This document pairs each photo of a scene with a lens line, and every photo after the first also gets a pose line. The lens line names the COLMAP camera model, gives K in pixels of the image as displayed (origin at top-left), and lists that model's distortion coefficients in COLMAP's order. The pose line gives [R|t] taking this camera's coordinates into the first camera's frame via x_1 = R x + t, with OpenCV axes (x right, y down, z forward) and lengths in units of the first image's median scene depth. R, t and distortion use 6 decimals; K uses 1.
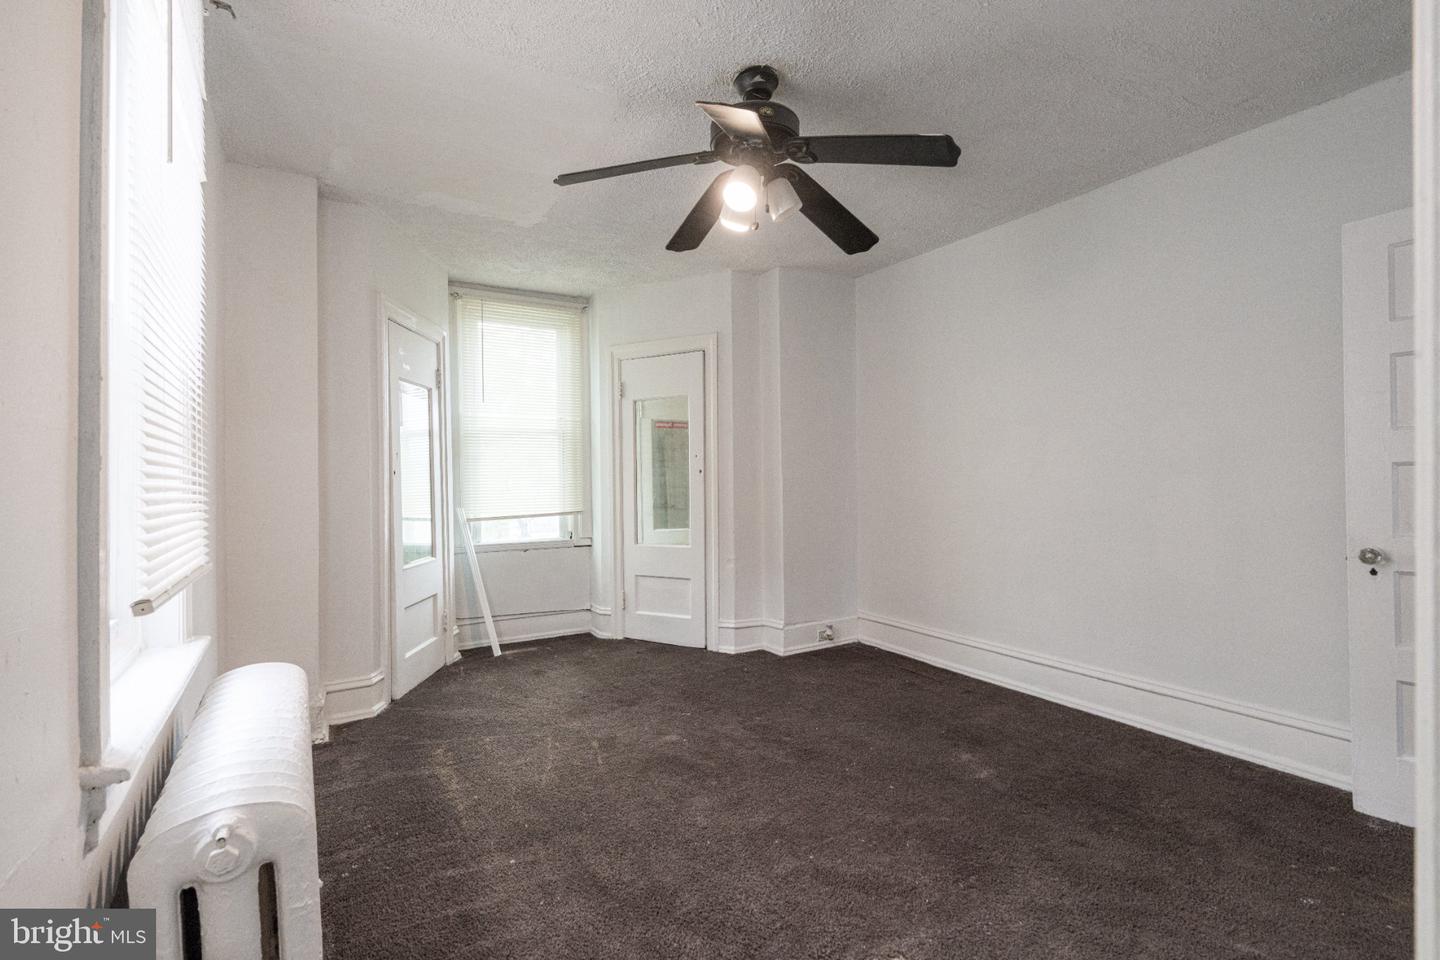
lens RADIAL K [[667.2, 0, 719.4], [0, 667.2, 486.0], [0, 0, 1]] dist [0.001948, 0.000189]
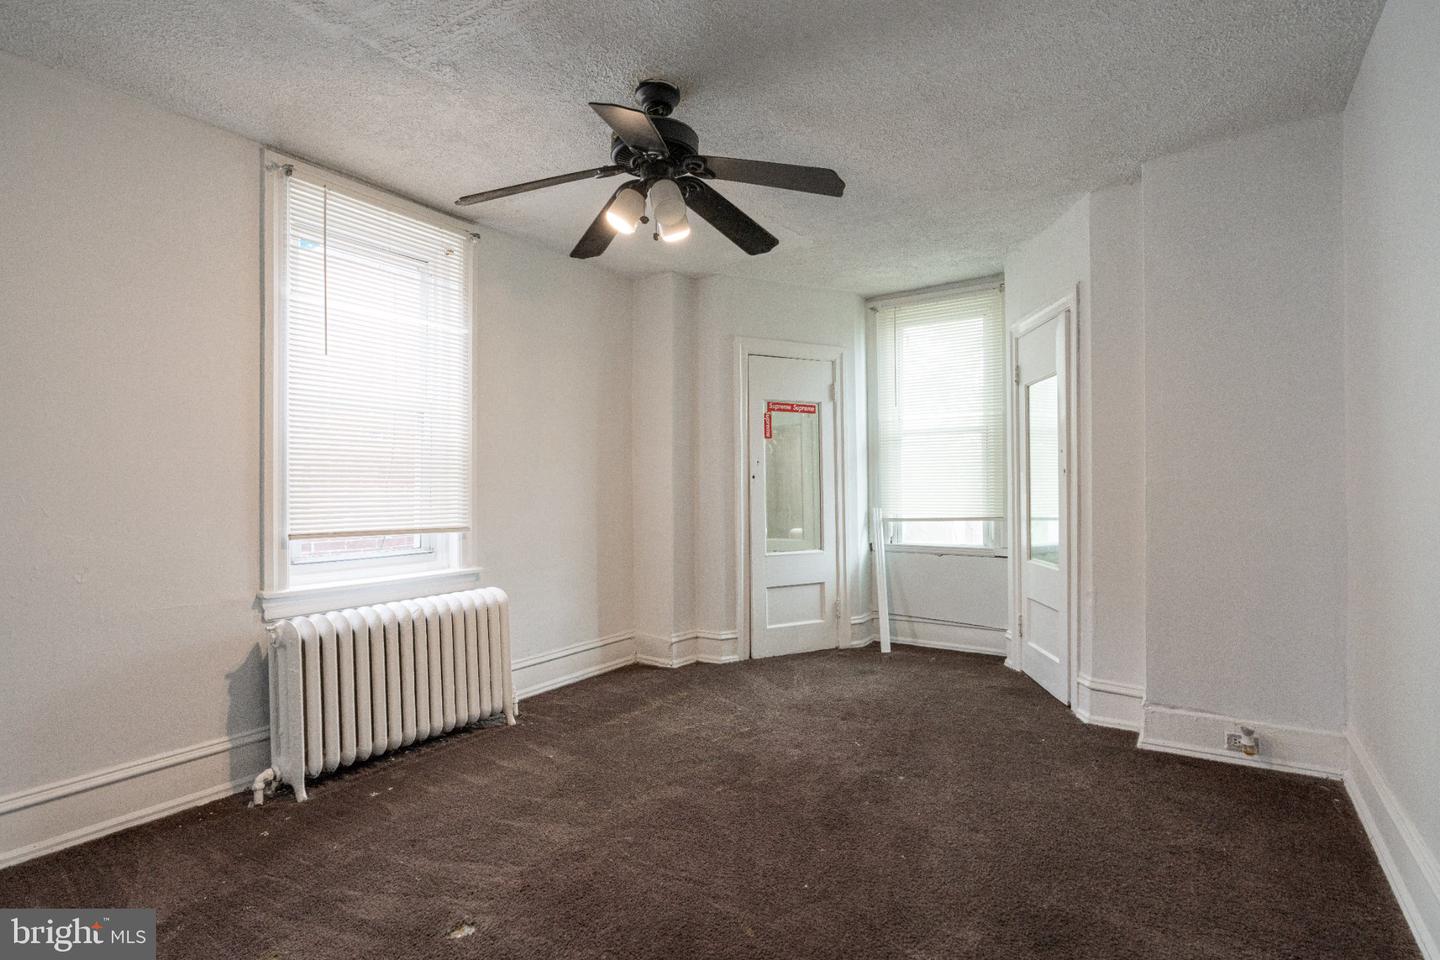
lens RADIAL K [[695.2, 0, 720.0], [0, 695.2, 480.0], [0, 0, 1]] dist [-0.000062, -0.000166]
pose [[0.414077, 0.000091, -0.910242, 0.529618], [-0.000396, 1.000000, -0.000080, -0.011899], [0.910242, 0.000394, 0.414077, 0.317157]]
